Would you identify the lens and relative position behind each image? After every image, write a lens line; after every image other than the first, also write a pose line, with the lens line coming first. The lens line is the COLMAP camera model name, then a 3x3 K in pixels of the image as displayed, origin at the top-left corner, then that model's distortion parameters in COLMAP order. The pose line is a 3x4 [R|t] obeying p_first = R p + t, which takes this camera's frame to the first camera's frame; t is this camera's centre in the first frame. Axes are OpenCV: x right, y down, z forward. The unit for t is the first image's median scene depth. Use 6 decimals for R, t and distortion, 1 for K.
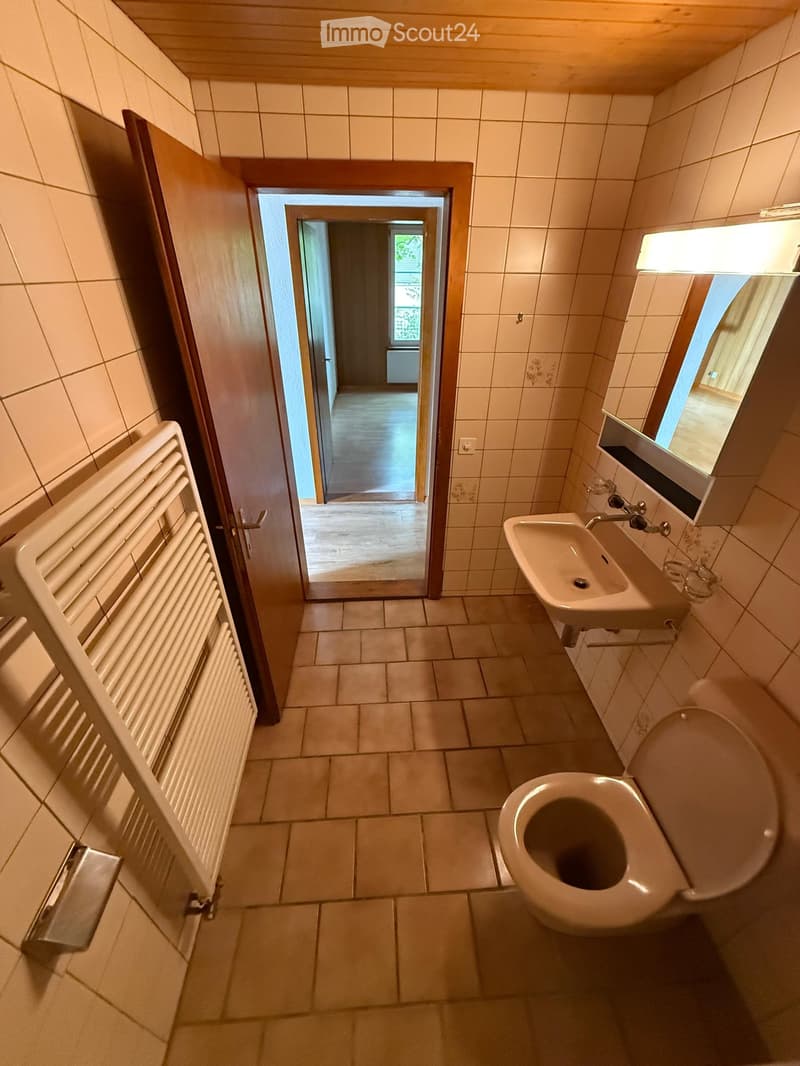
lens RADIAL K [[424.4, 0, 400.8], [0, 424.4, 530.3], [0, 0, 1]] dist [-0.001068, 0.000287]
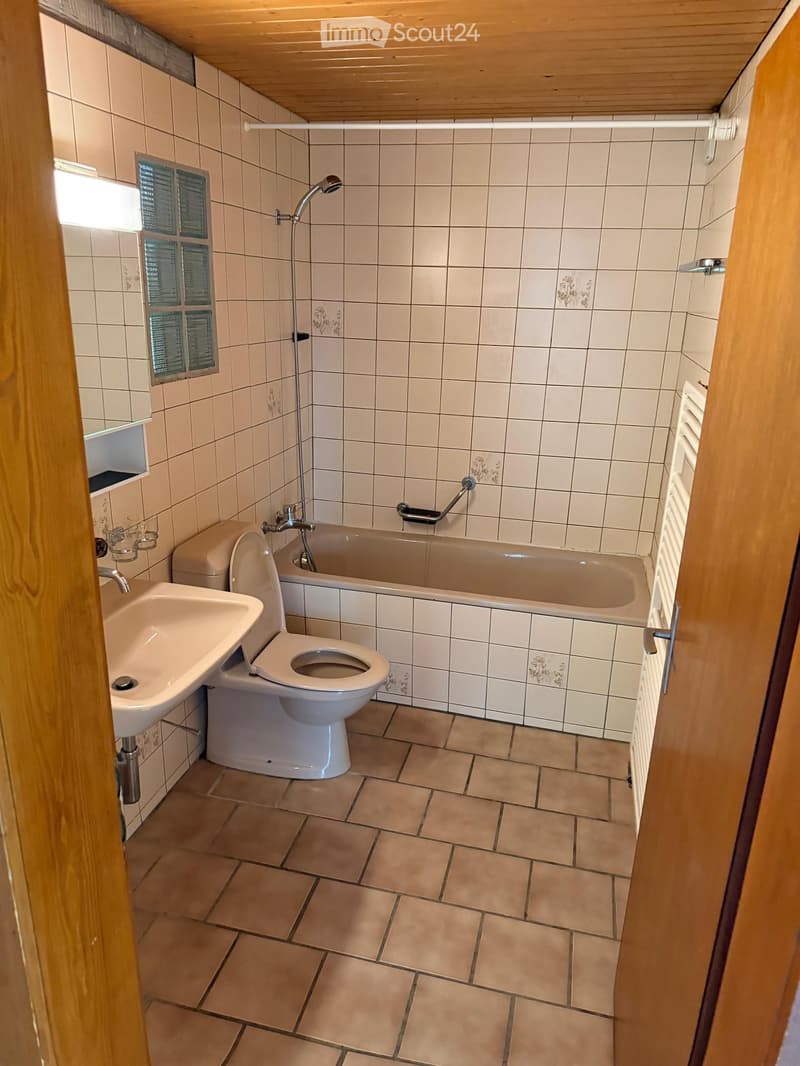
lens RADIAL K [[742.3, 0, 400.7], [0, 742.3, 533.7], [0, 0, 1]] dist [0.006234, -0.000719]
pose [[-0.953890, -0.131762, 0.269689, -0.193307], [0.122824, 0.648481, 0.751256, -0.669740], [-0.273876, 0.749740, -0.602396, 1.171969]]
